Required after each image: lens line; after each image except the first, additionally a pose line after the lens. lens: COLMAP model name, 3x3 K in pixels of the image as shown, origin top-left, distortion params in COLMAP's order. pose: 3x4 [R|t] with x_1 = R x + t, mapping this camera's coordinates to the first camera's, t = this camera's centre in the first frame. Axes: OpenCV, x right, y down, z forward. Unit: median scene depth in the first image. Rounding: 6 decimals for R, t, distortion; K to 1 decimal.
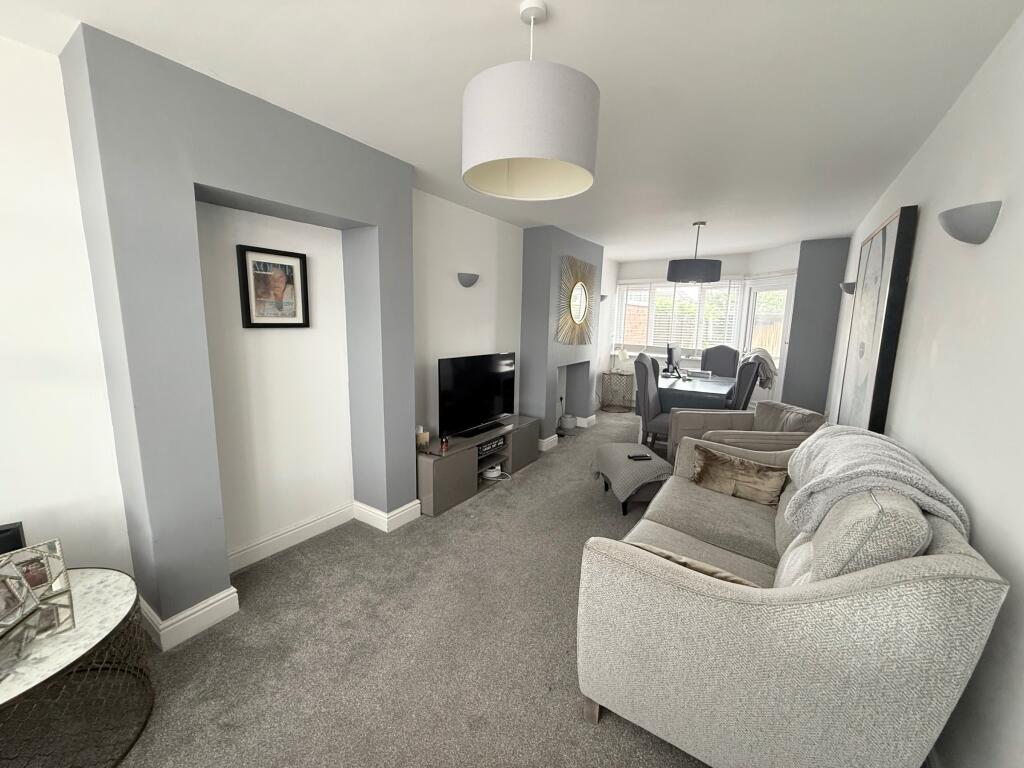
lens RADIAL K [[405.2, 0, 513.1], [0, 405.2, 382.0], [0, 0, 1]] dist [0.000559, 0.000302]
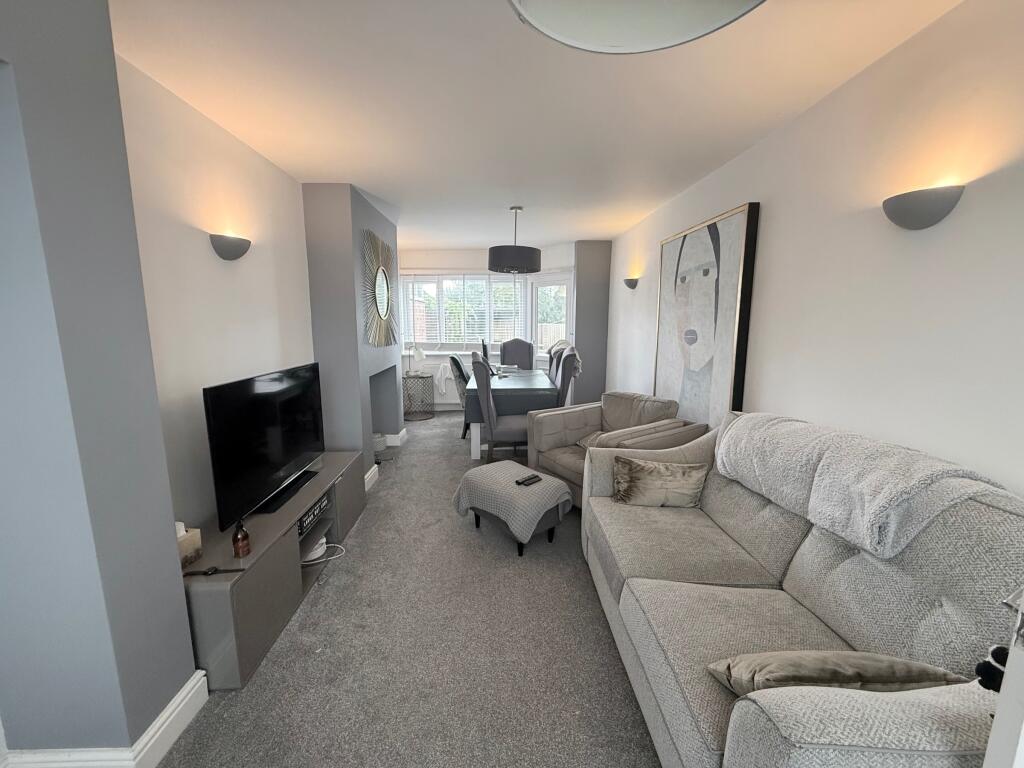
lens RADIAL K [[405.2, 0, 508.1], [0, 405.2, 383.3], [0, 0, 1]] dist [0.000559, 0.000302]
pose [[0.822873, -0.107083, 0.558044, -0.116024], [0.101958, 0.993968, 0.040389, -0.033419], [-0.559003, 0.023662, 0.828828, 0.255799]]
